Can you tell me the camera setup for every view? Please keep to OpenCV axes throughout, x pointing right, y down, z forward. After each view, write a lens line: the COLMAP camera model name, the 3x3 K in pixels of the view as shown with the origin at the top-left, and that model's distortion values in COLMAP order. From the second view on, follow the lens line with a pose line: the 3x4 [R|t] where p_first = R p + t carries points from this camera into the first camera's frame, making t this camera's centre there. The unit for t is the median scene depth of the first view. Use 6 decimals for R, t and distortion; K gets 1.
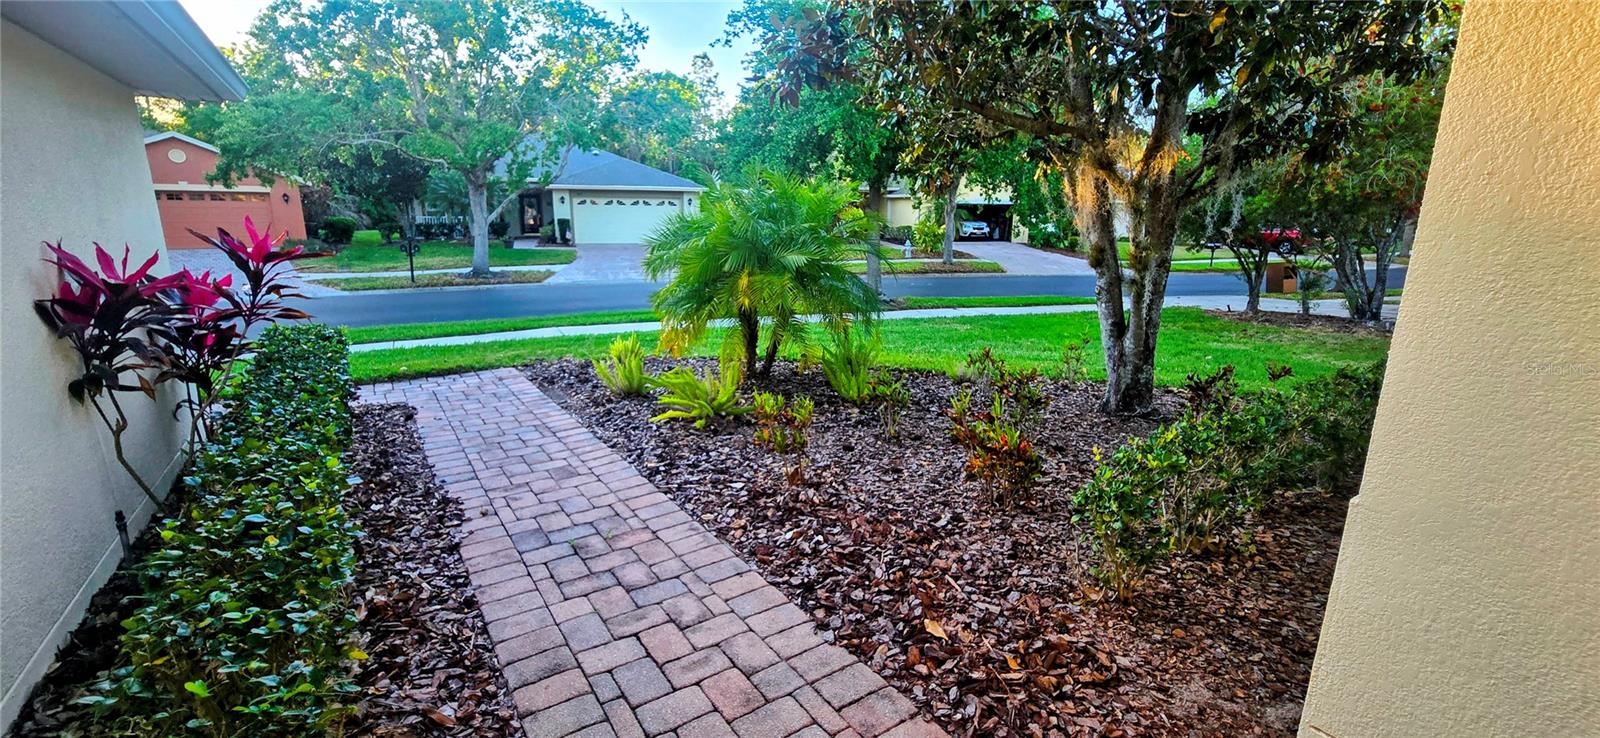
lens RADIAL K [[659.4, 0, 800.6], [0, 659.4, 367.5], [0, 0, 1]] dist [-0.000691, 0.000613]
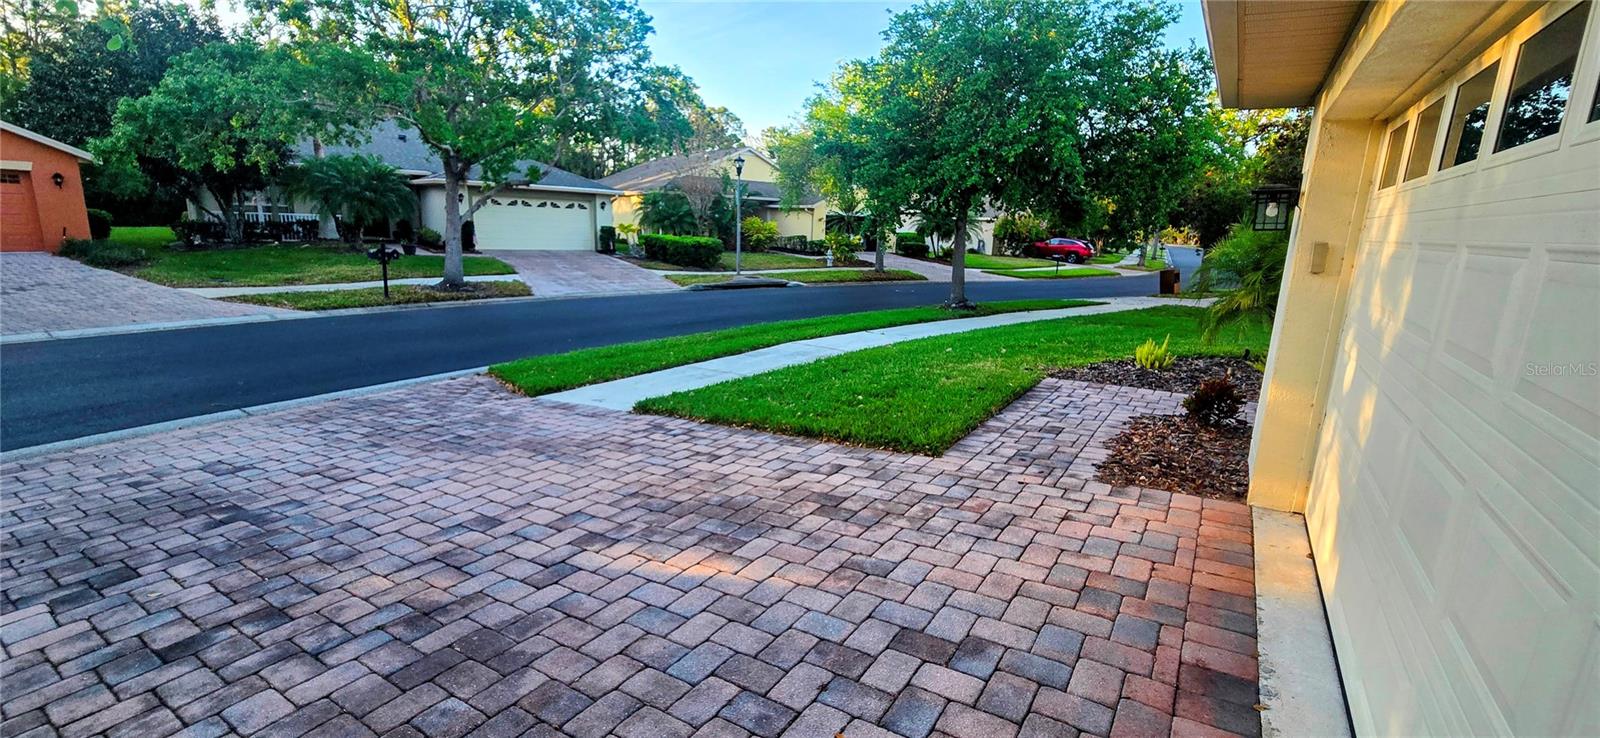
lens RADIAL K [[659.4, 0, 800.6], [0, 659.4, 367.5], [0, 0, 1]] dist [-0.000691, 0.000613]
pose [[0.909459, -0.060040, 0.411436, -0.433371], [0.065679, 0.997841, 0.000431, -0.014064], [-0.410573, 0.026630, 0.911439, 0.086185]]
